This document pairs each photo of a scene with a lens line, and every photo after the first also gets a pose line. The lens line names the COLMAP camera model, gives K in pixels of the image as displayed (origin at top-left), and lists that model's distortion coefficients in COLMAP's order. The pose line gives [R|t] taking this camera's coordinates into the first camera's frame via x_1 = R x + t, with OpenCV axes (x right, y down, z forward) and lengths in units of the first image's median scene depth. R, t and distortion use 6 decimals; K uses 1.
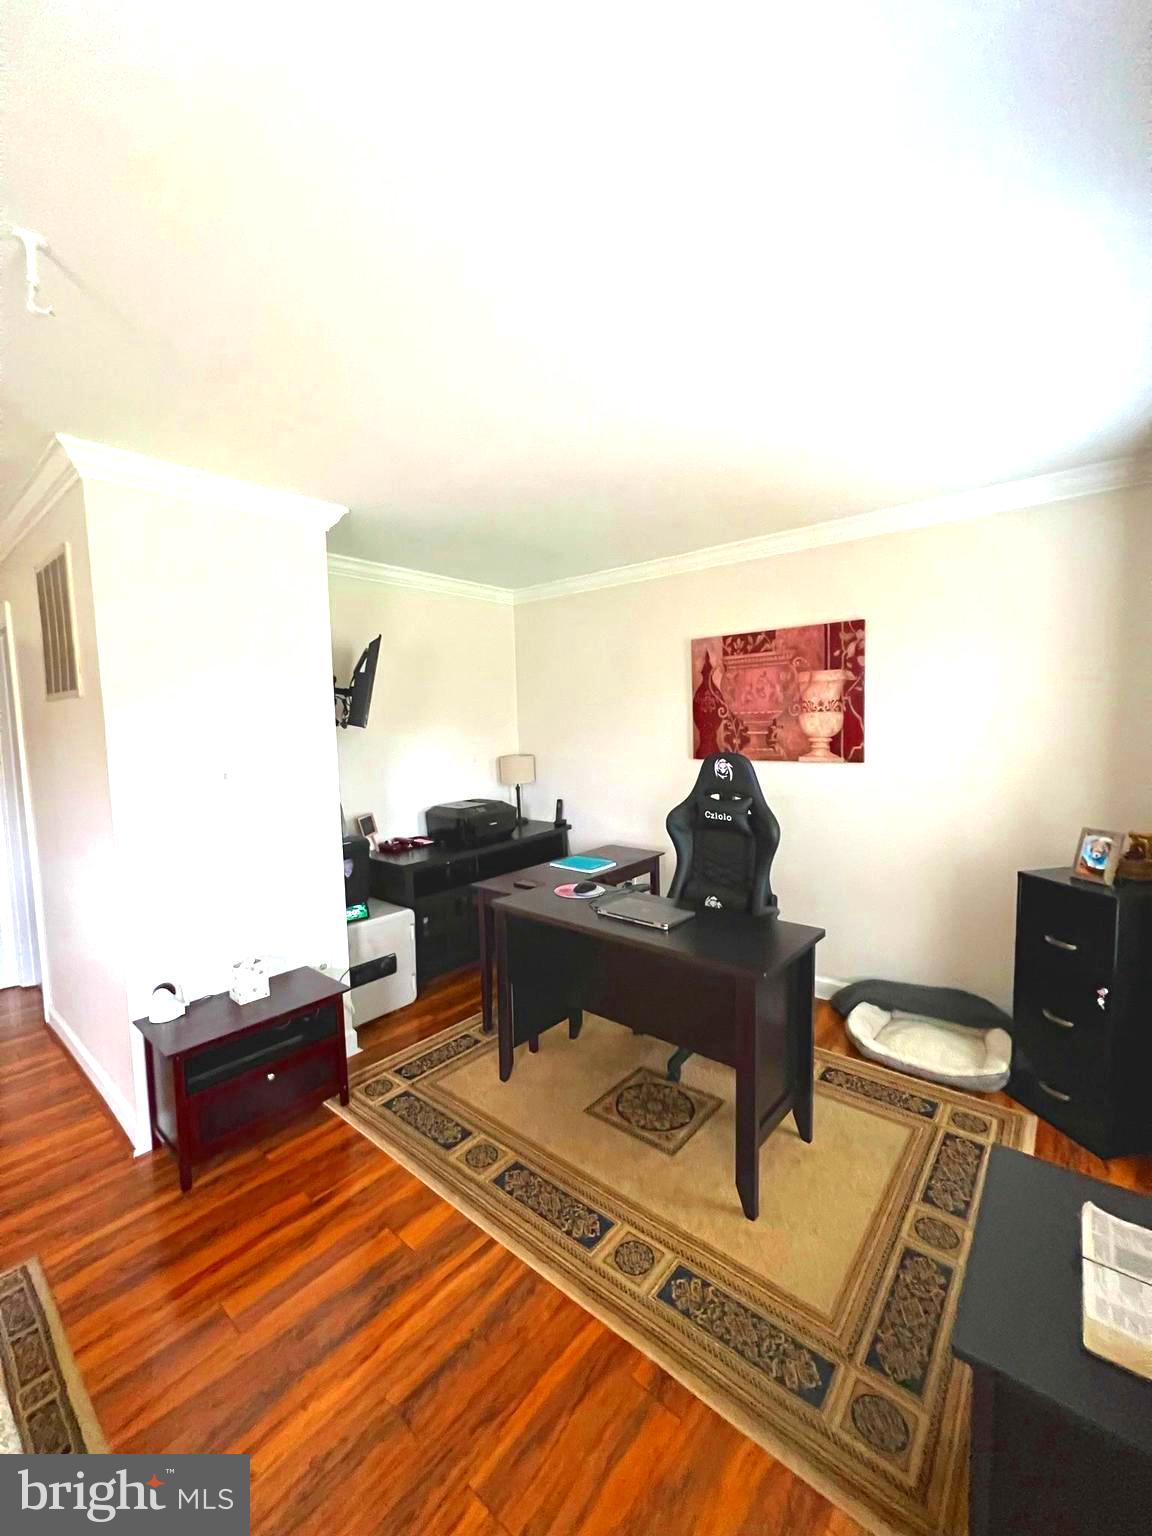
lens RADIAL K [[615.3, 0, 576.6], [0, 615.3, 765.4], [0, 0, 1]] dist [-0.001980, 0.000898]
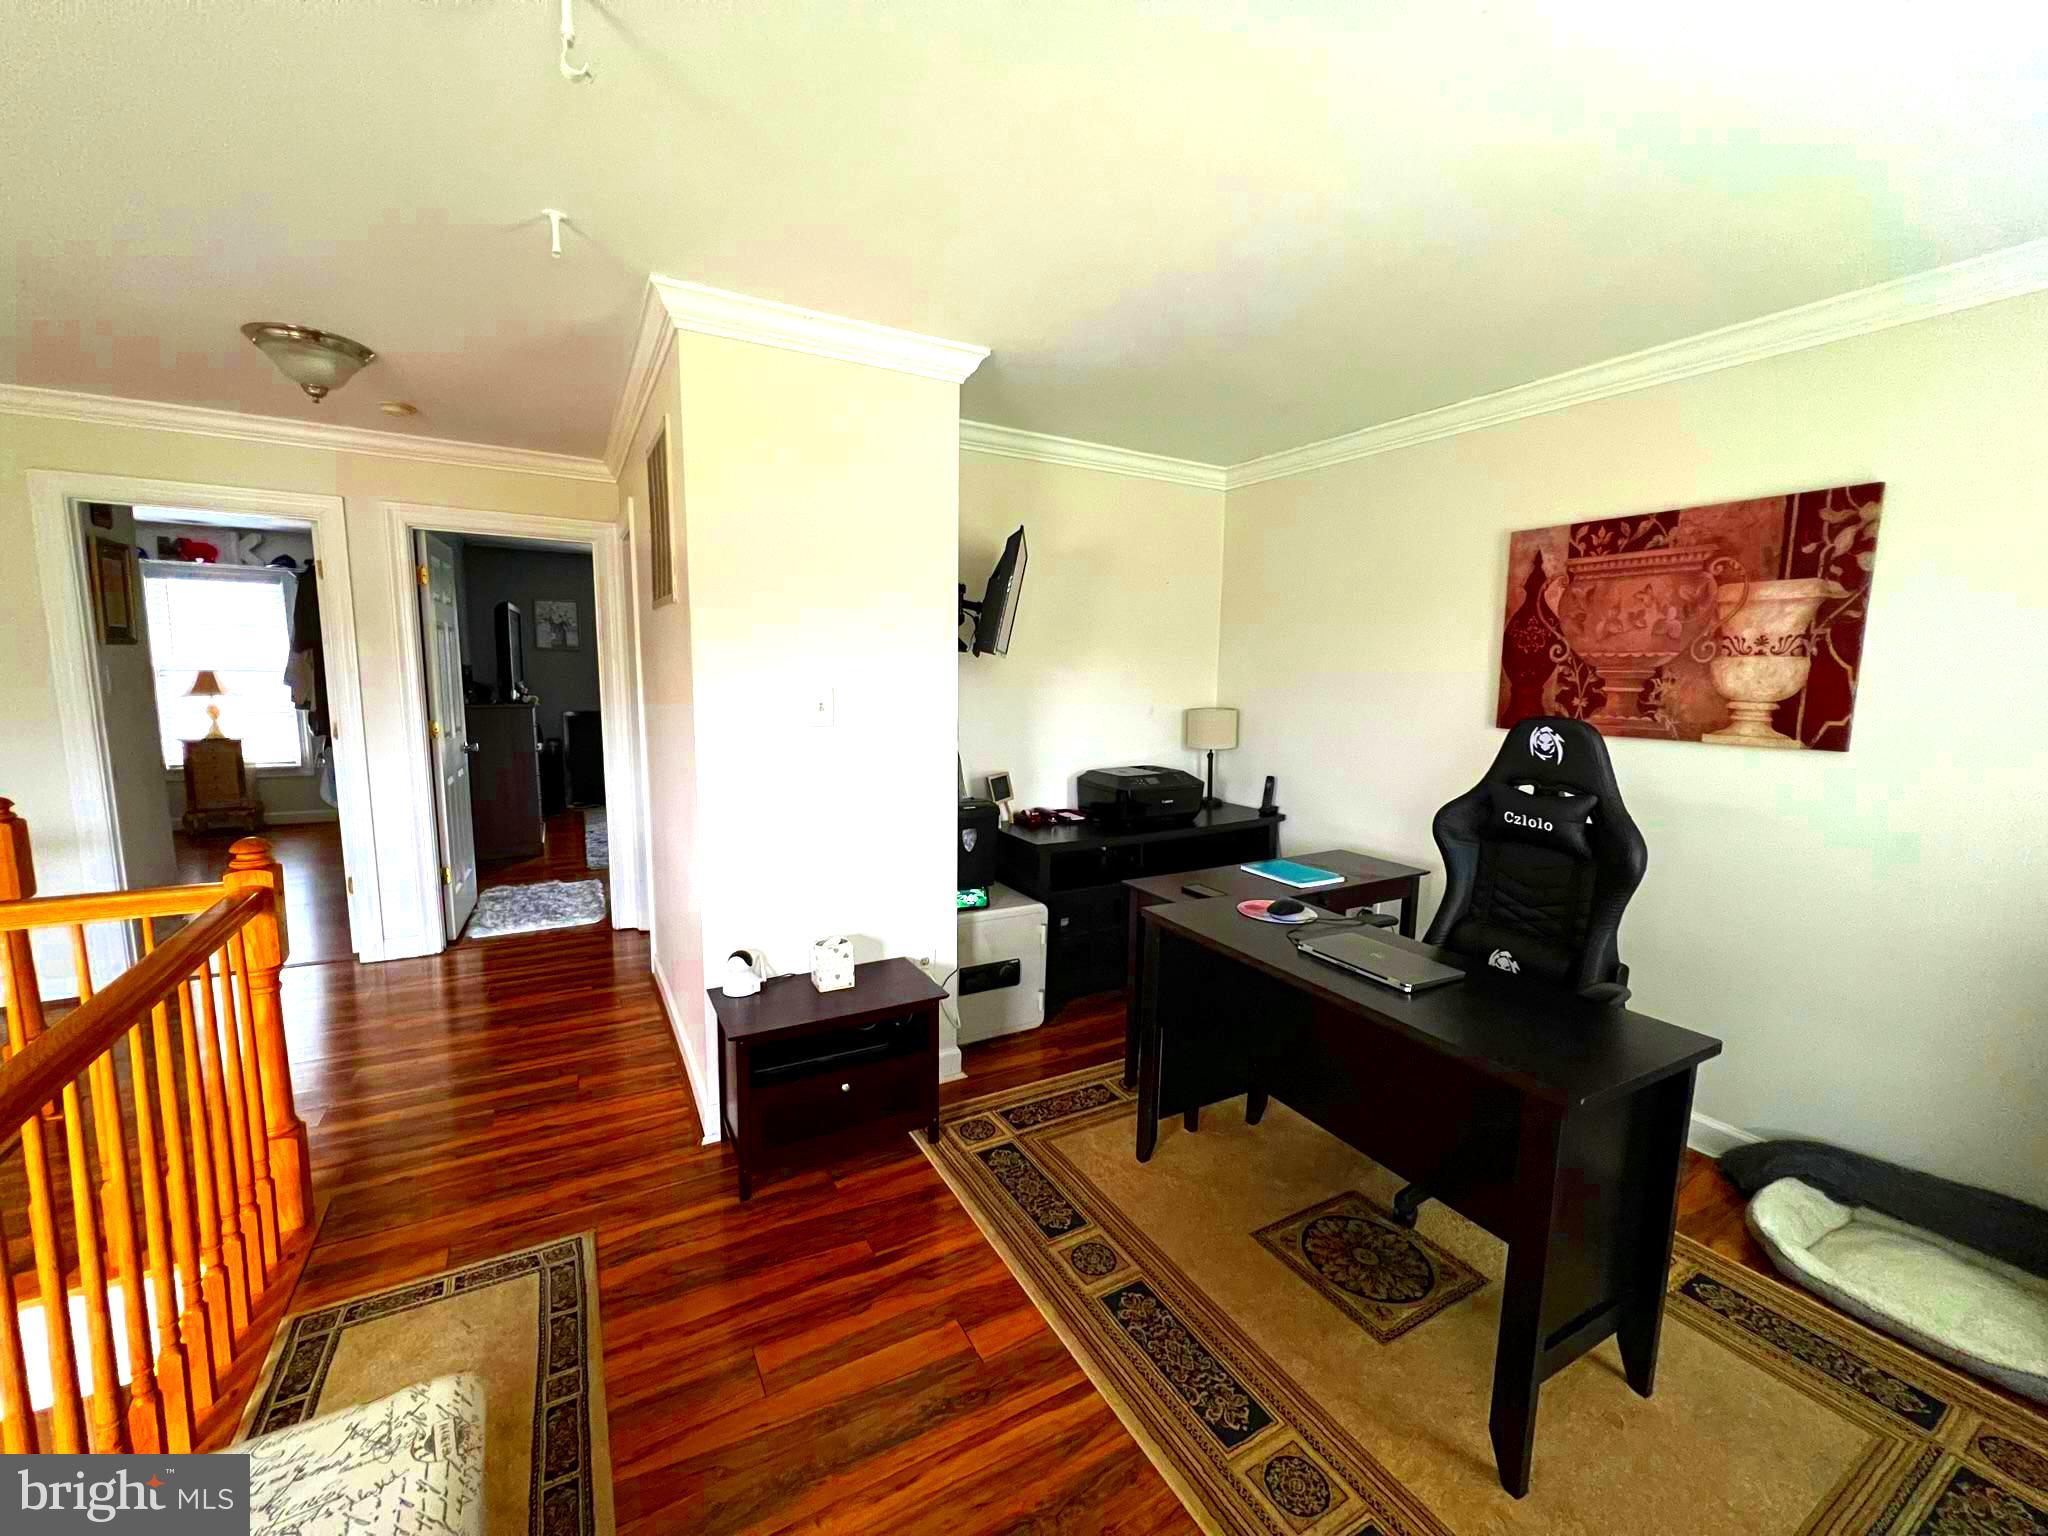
lens RADIAL K [[820.4, 0, 1024.2], [0, 820.4, 771.1], [0, 0, 1]] dist [-0.001980, 0.000898]
pose [[0.938379, 0.082299, -0.335666, 0.030596], [-0.064219, 0.995841, 0.064632, 0.012576], [0.339589, -0.039093, 0.939761, 0.075029]]
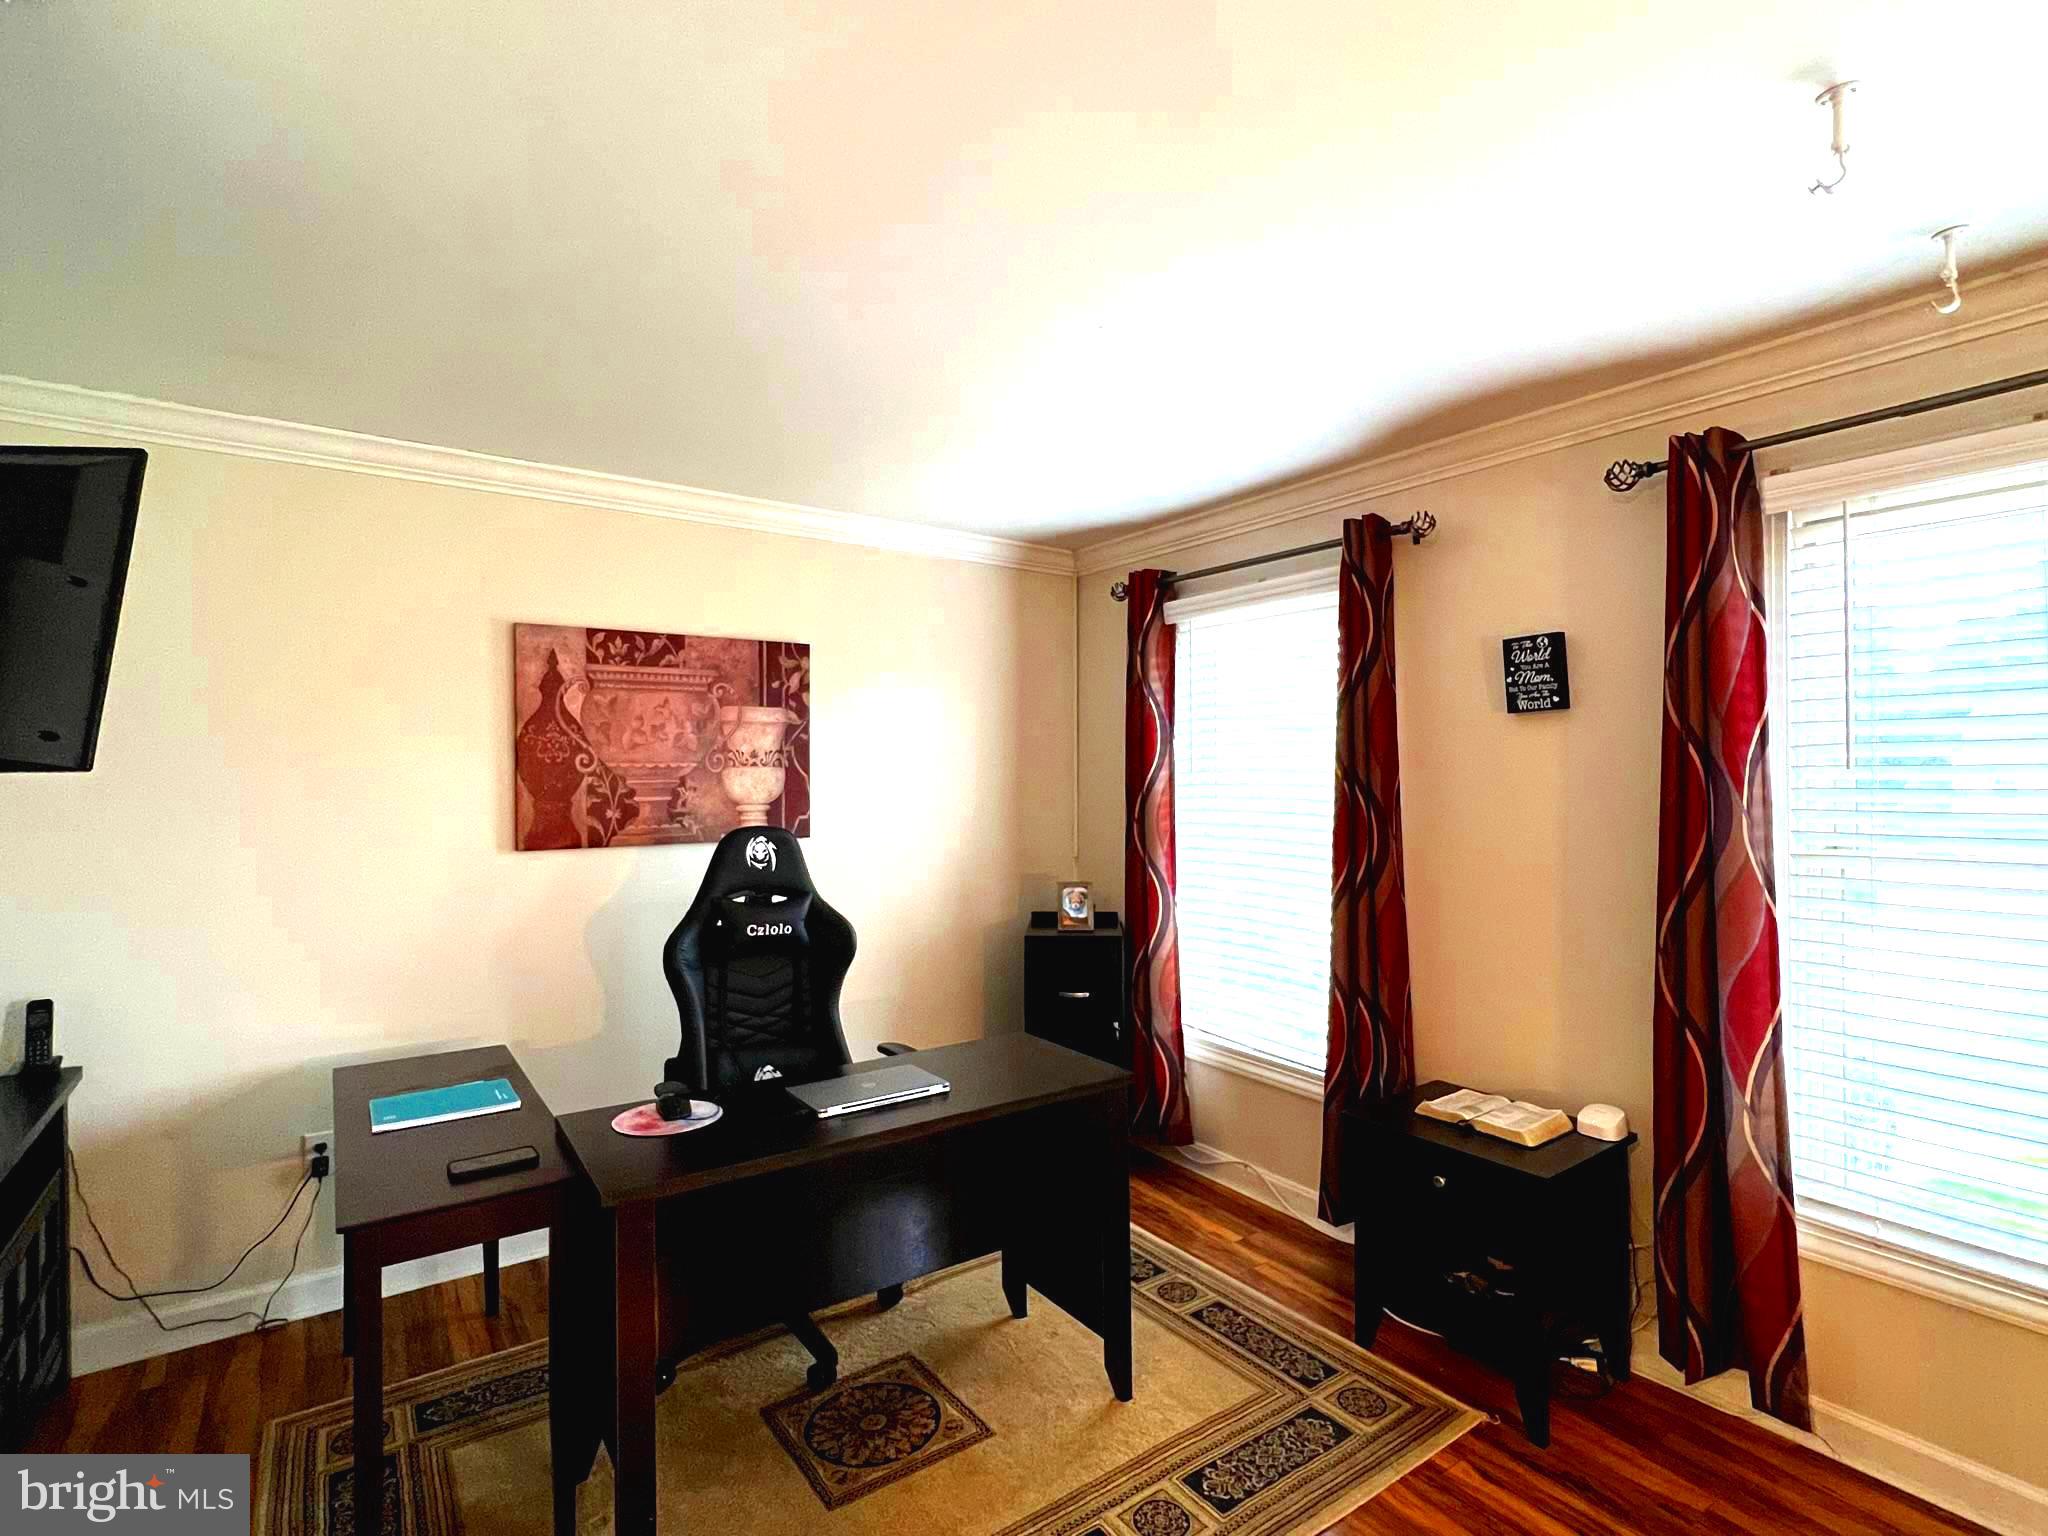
lens RADIAL K [[986.3, 0, 1029.6], [0, 986.3, 774.8], [0, 0, 1]] dist [0.000988, 0.000171]
pose [[0.247686, 0.023866, 0.968546, -0.618790], [0.072998, 0.996395, -0.043220, -0.009091], [-0.966086, 0.081407, 0.245051, 0.465139]]
